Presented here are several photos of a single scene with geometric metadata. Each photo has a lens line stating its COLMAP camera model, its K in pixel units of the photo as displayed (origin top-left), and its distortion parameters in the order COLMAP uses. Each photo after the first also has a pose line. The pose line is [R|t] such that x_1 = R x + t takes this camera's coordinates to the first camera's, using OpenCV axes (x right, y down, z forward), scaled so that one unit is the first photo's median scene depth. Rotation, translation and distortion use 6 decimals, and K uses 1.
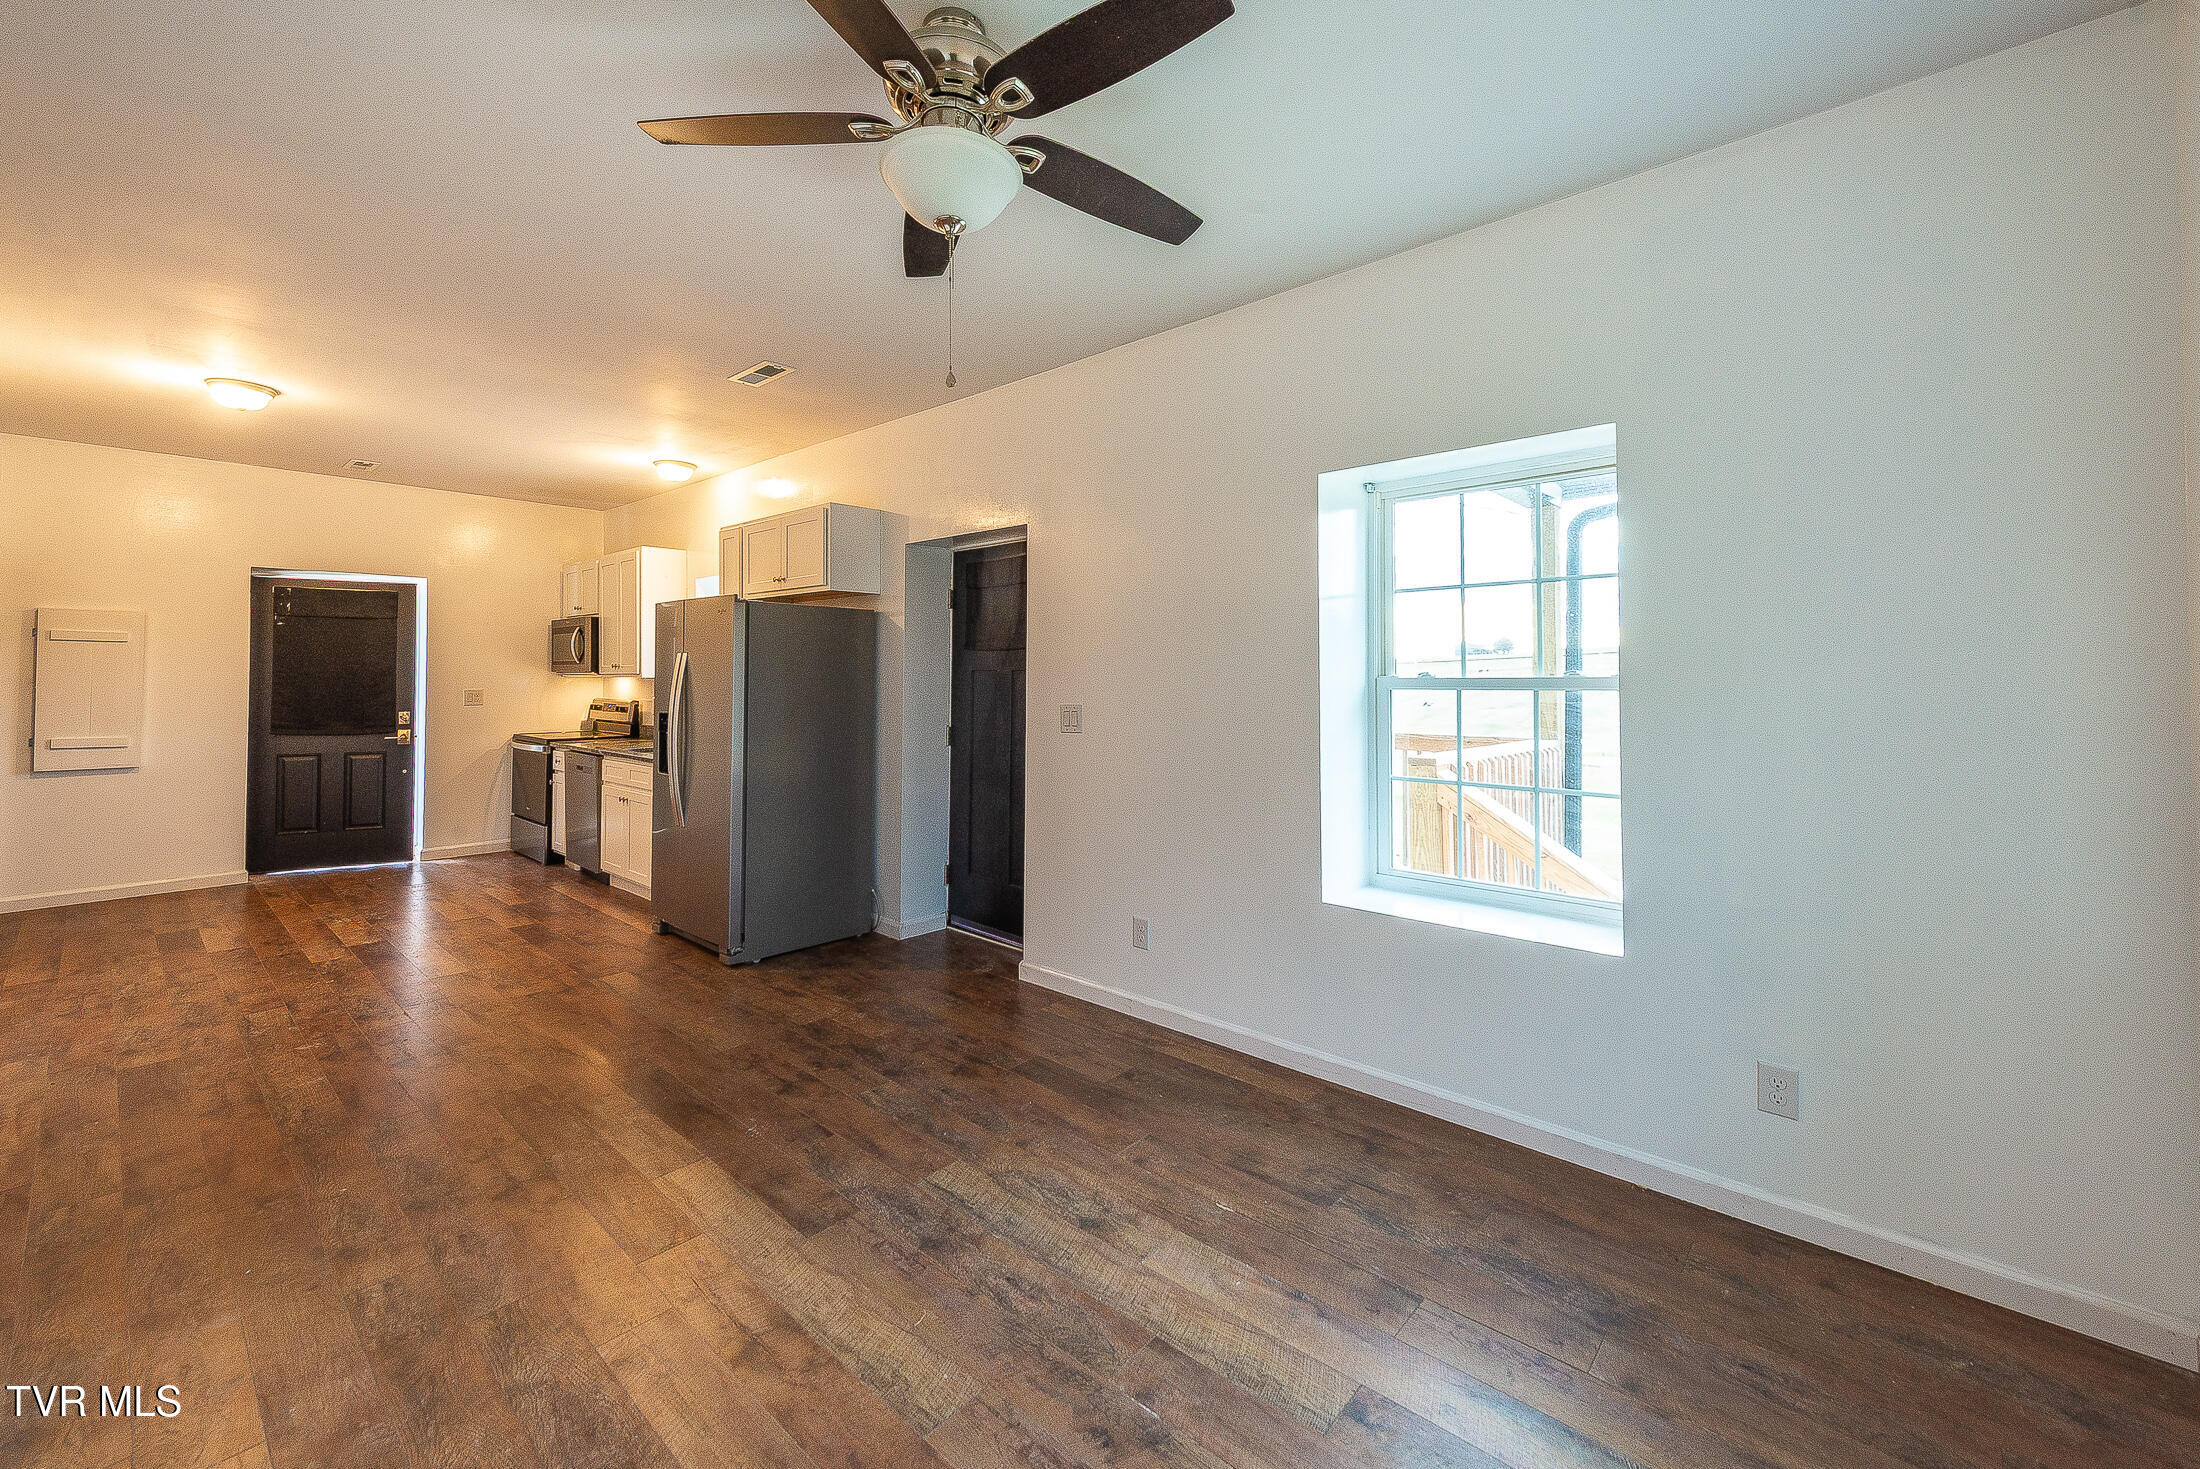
lens RADIAL K [[911.1, 0, 1101.5], [0, 911.1, 673.9], [0, 0, 1]] dist [0.023509, -0.000099]
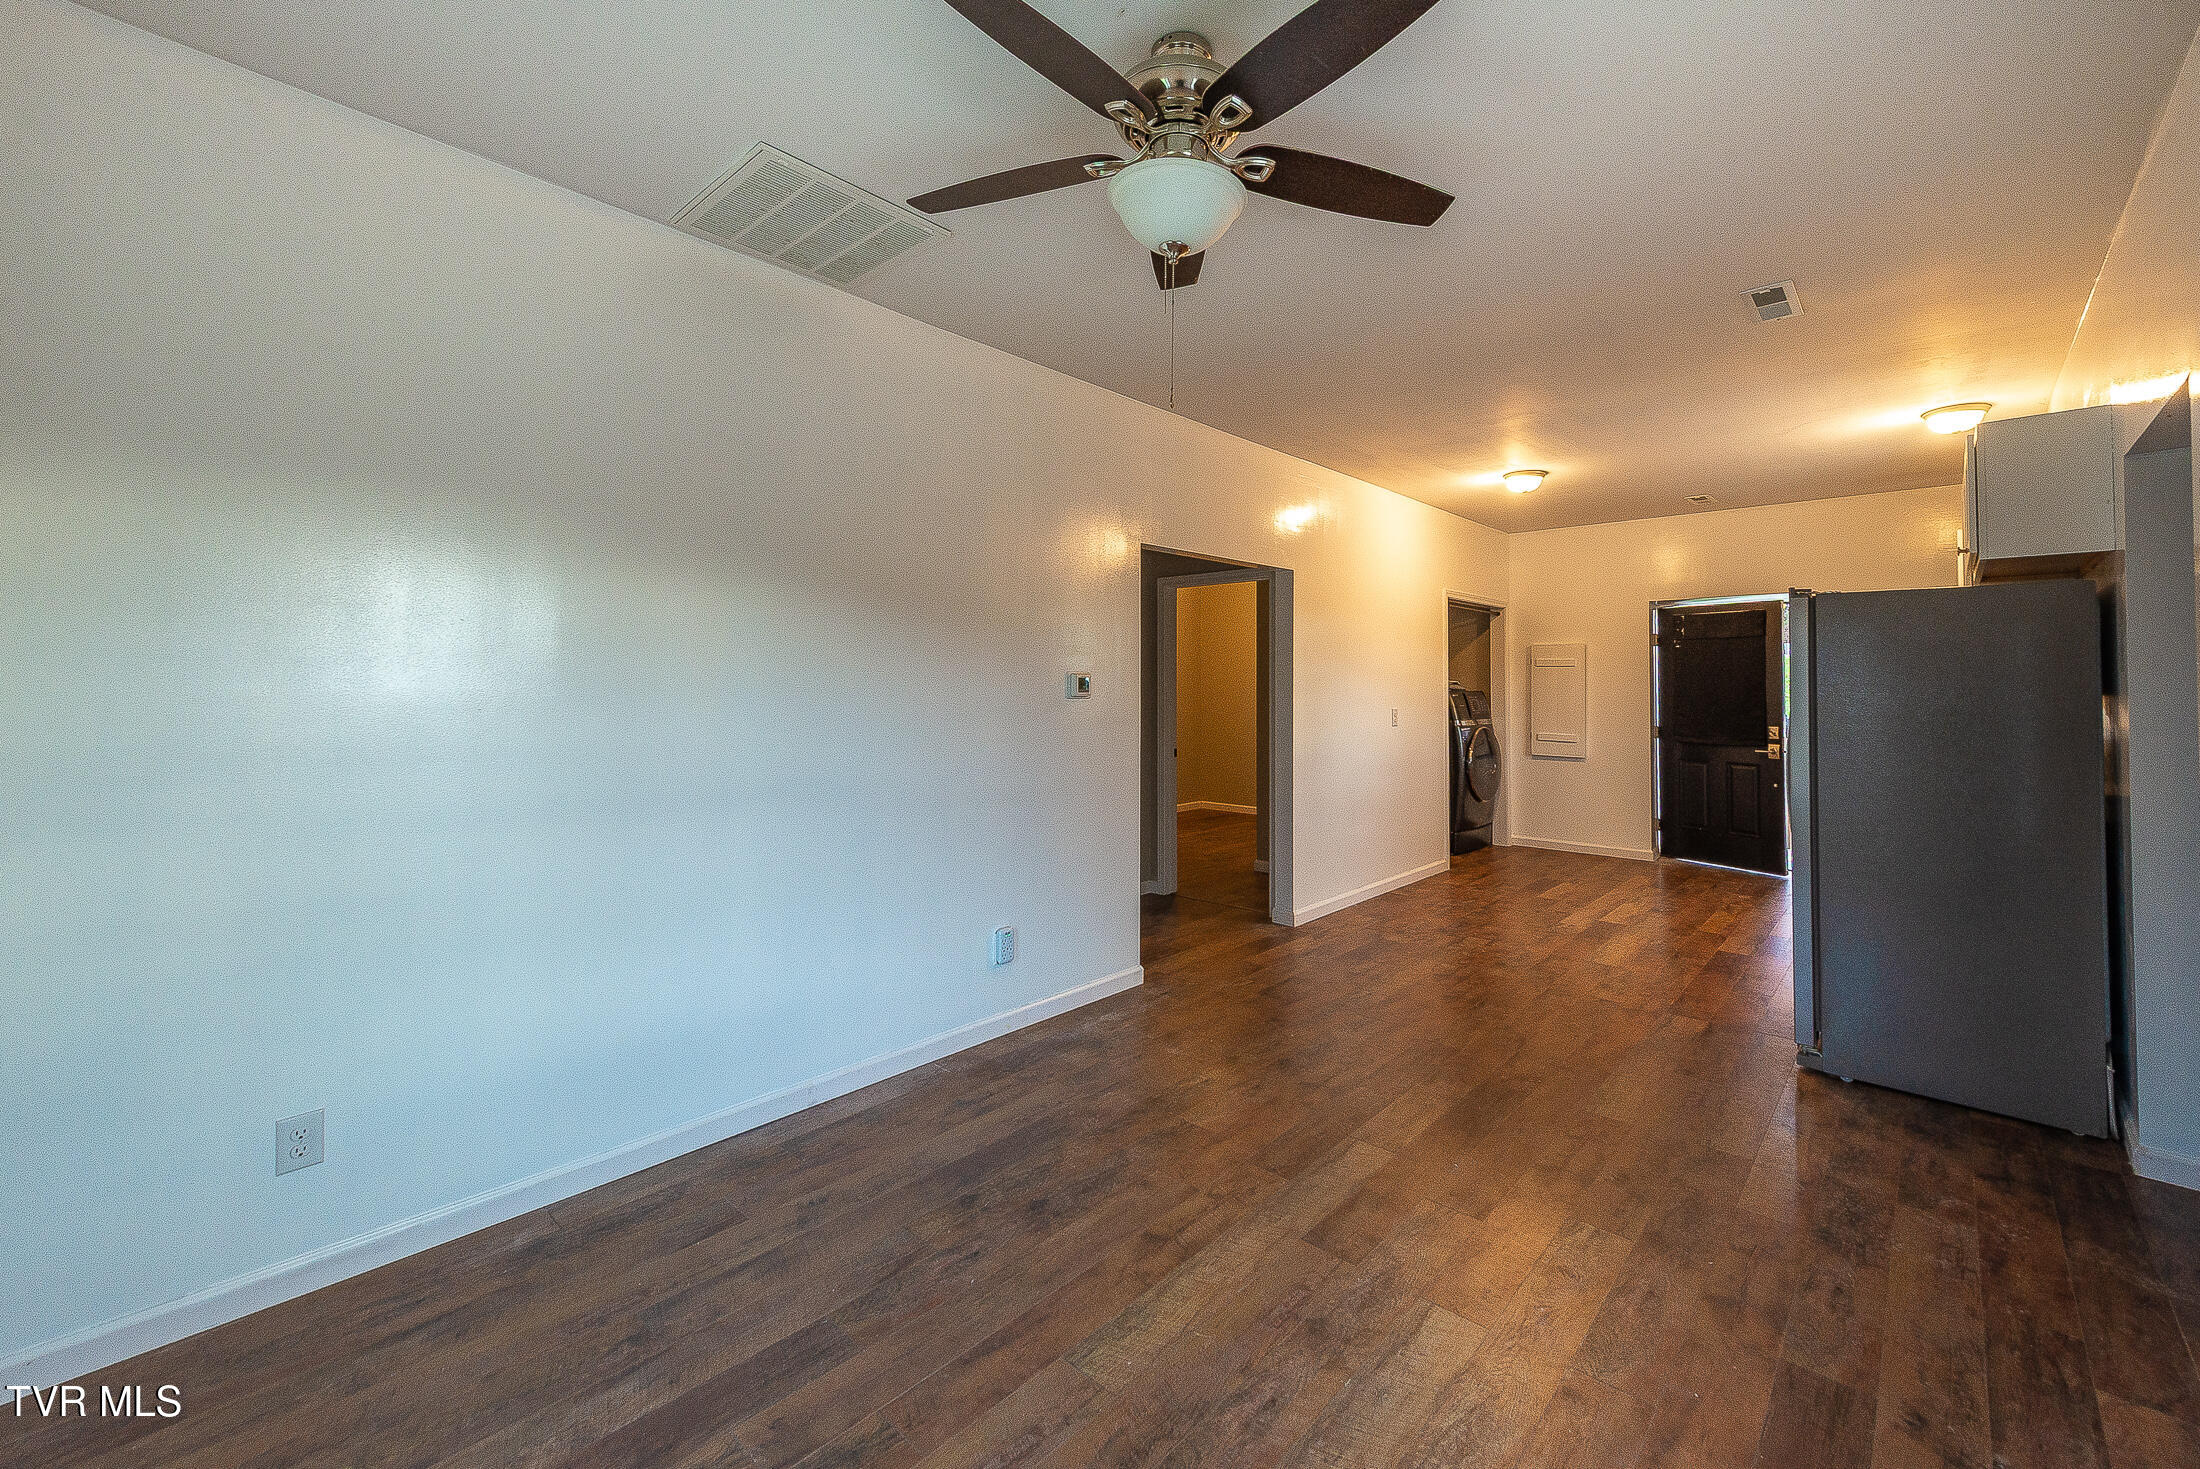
lens RADIAL K [[883.5, 0, 1097.6], [0, 883.5, 681.4], [0, 0, 1]] dist [0.010053, -0.000006]
pose [[-0.014455, -0.008443, -0.999860, 0.353559], [-0.002391, 0.999962, -0.008410, 0.001447], [0.999893, 0.002269, -0.014475, 0.413585]]
